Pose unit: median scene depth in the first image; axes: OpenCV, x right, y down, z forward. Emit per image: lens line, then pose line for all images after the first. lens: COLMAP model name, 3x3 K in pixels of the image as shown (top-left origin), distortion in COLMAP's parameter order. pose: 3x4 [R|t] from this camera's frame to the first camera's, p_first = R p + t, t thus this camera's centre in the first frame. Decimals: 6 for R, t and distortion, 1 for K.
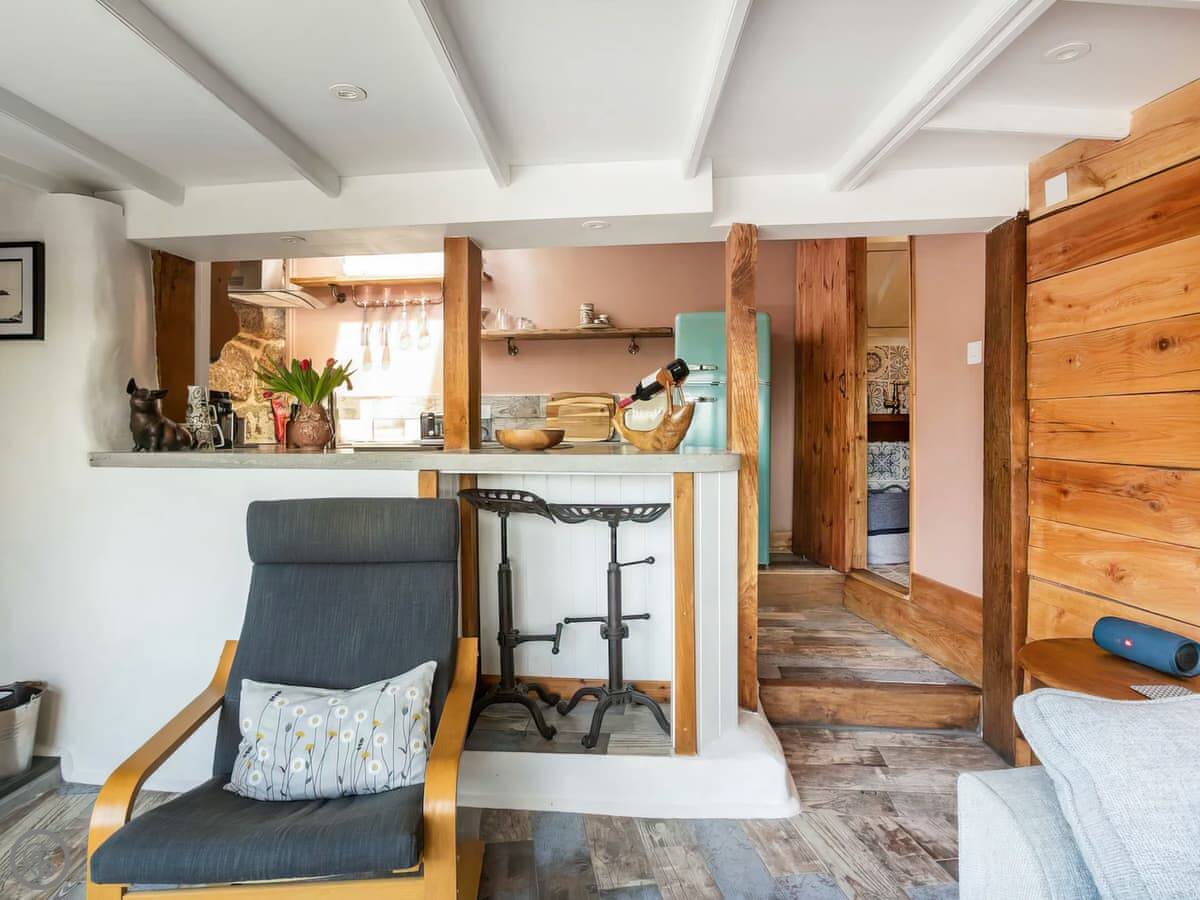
lens RADIAL K [[737.6, 0, 603.8], [0, 737.6, 434.6], [0, 0, 1]] dist [-0.057489, 0.044496]
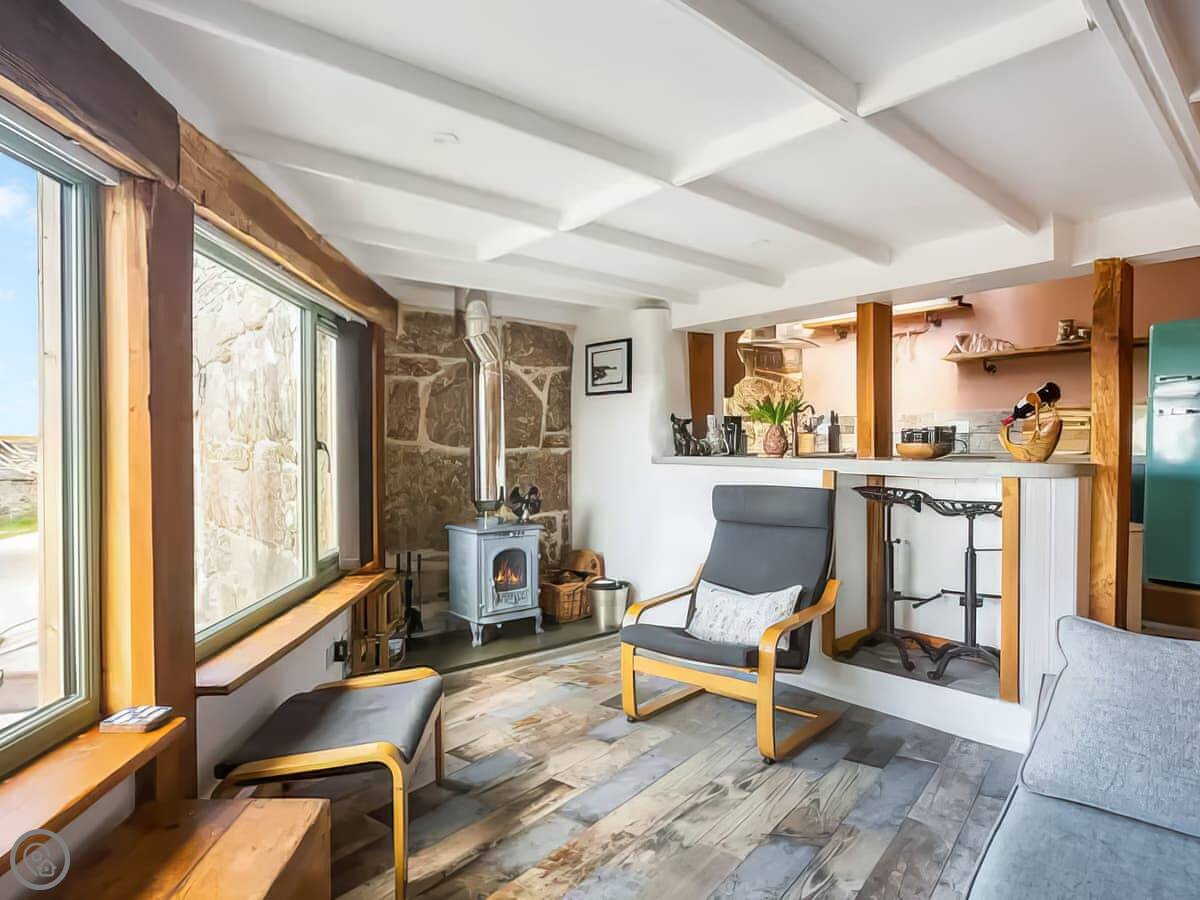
lens RADIAL K [[703.5, 0, 576.7], [0, 703.5, 450.1], [0, 0, 1]] dist [-0.057283, 0.030594]
pose [[0.696311, 0.006386, -0.717712, 0.368891], [-0.003847, 0.999979, 0.005165, 0.002091], [0.717730, -0.000836, 0.696321, -0.300224]]
